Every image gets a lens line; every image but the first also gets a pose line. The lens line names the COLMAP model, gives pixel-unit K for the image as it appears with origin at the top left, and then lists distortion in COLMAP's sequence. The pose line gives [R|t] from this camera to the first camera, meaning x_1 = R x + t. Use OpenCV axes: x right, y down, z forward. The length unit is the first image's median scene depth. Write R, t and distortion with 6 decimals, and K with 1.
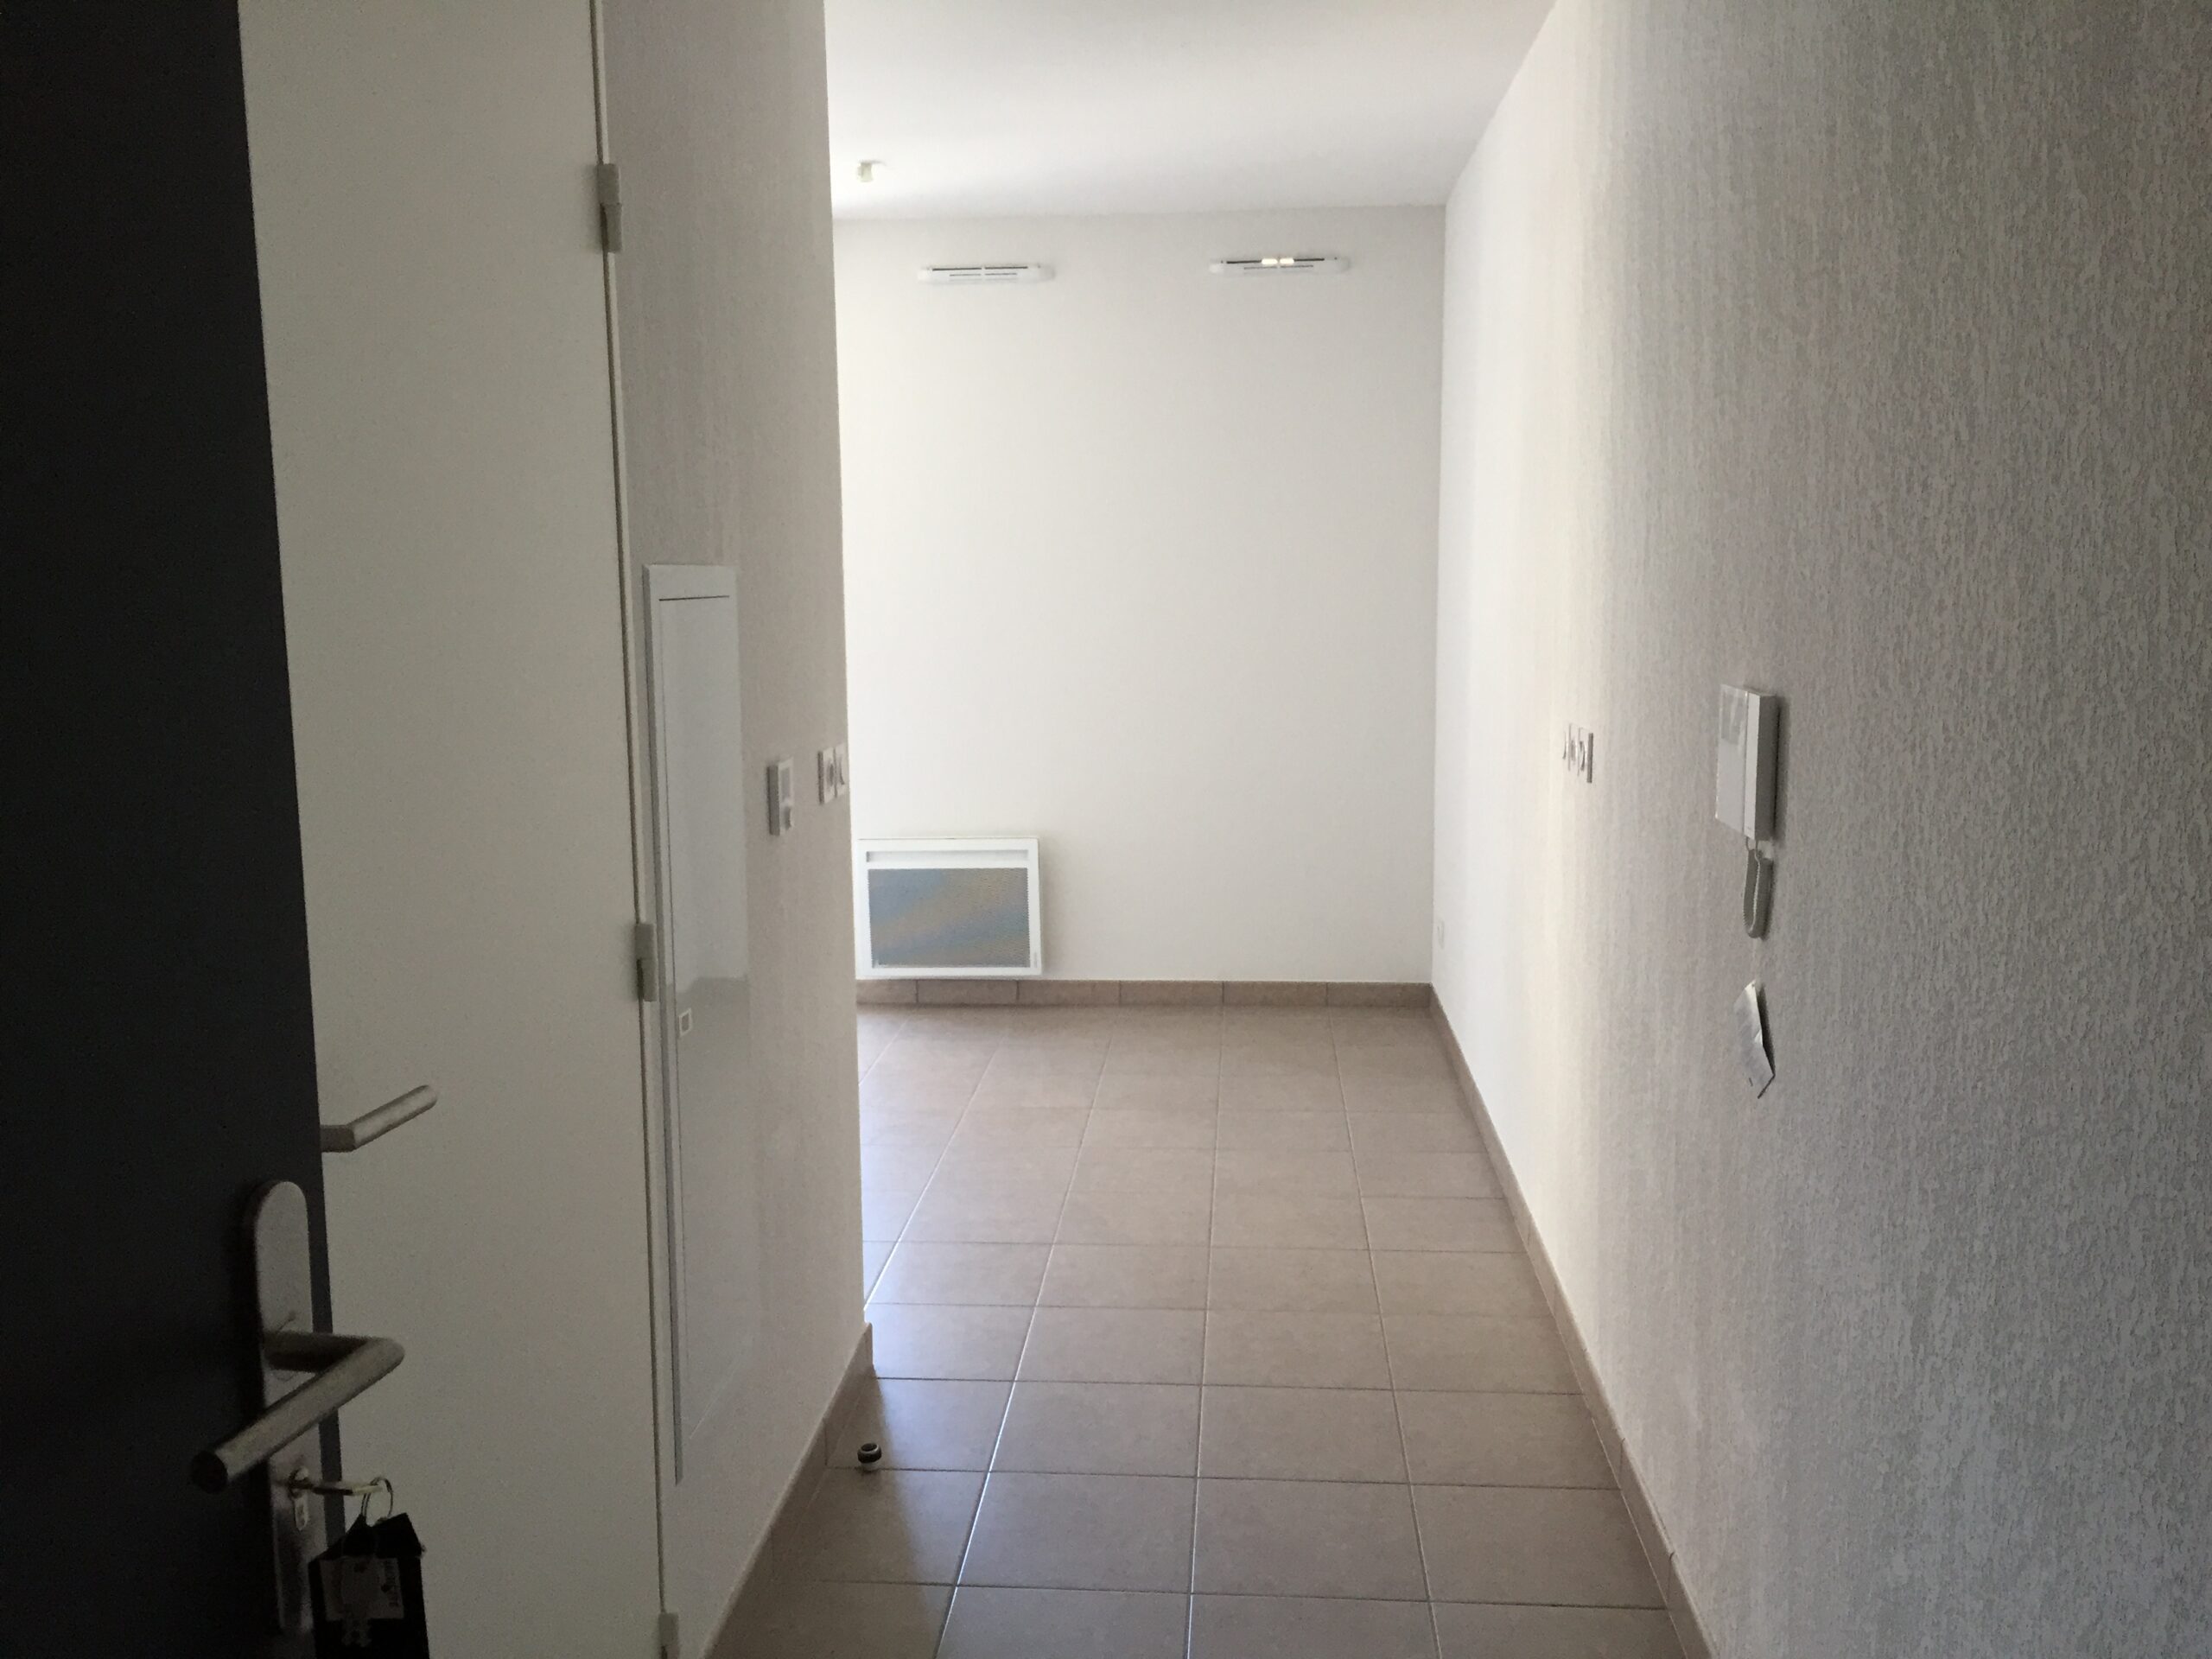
lens RADIAL K [[1879.4, 0, 1107.7], [0, 1879.4, 827.0], [0, 0, 1]] dist [0.055700, -0.060681]
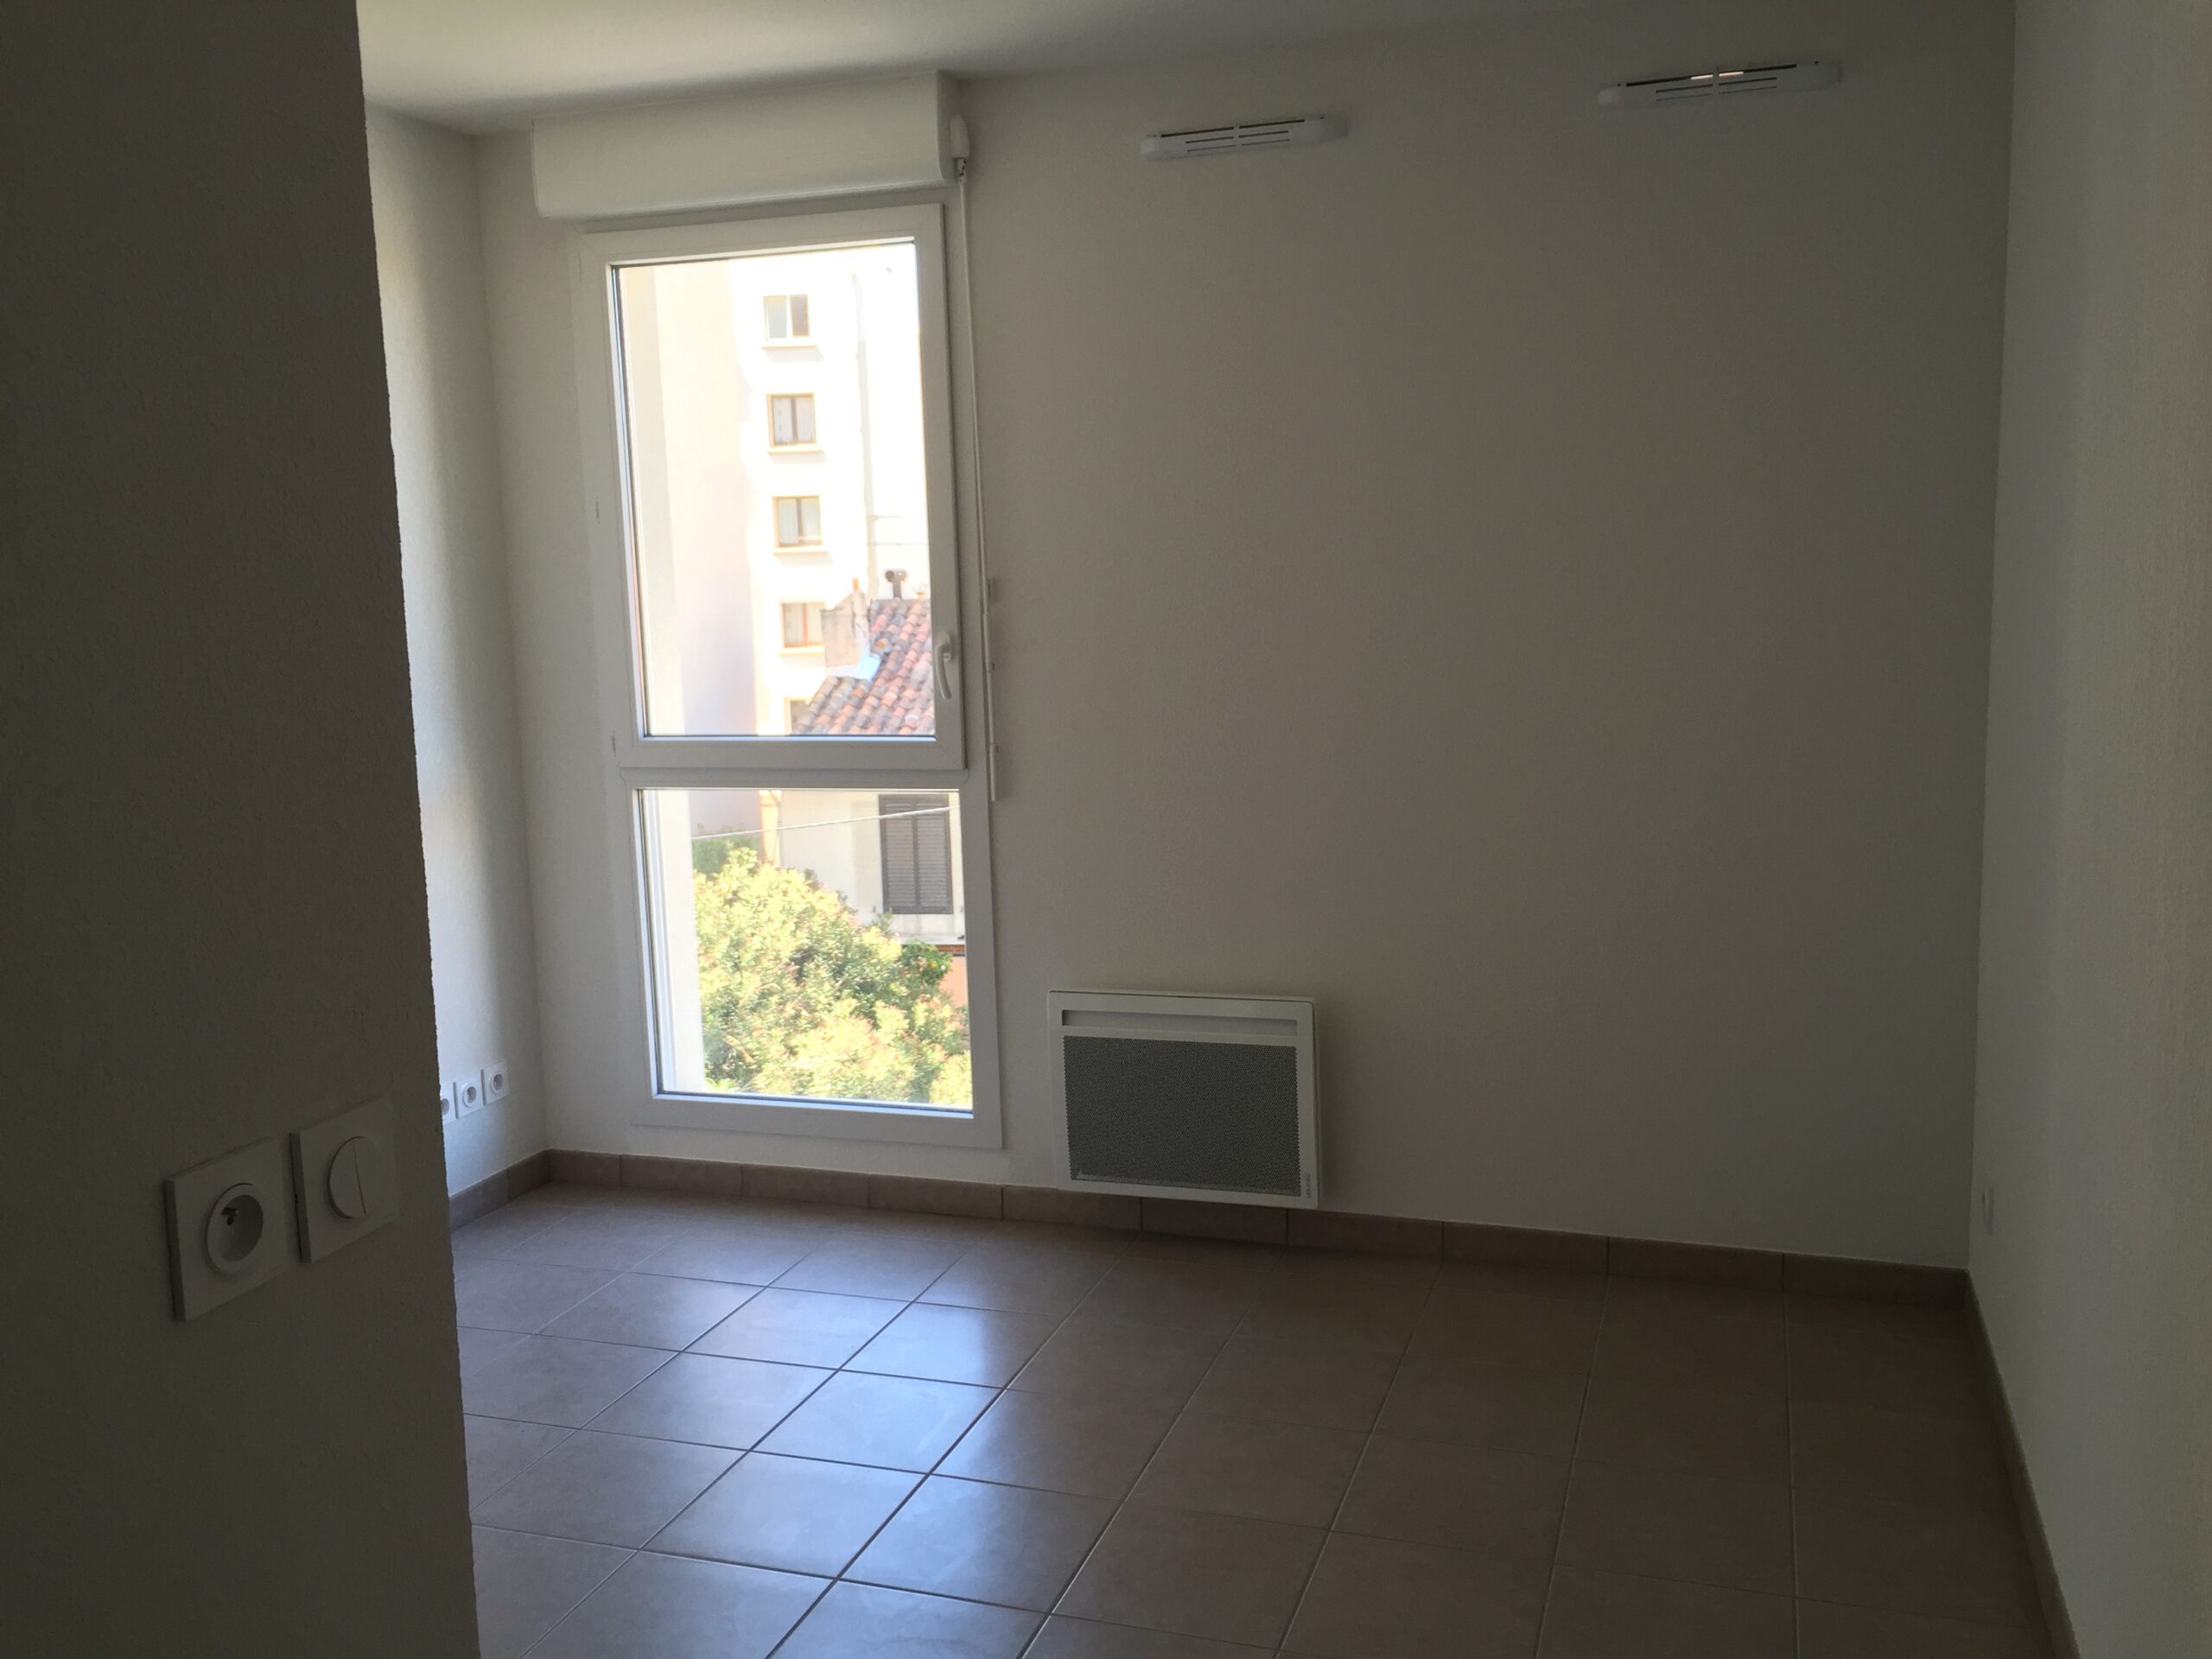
lens RADIAL K [[1879.4, 0, 1105.6], [0, 1879.4, 834.2], [0, 0, 1]] dist [0.055700, -0.060681]
pose [[0.965578, 0.015255, -0.259665, 0.061913], [-0.012463, 0.999845, 0.012397, -0.058865], [0.259814, -0.008734, 0.965619, 0.348562]]
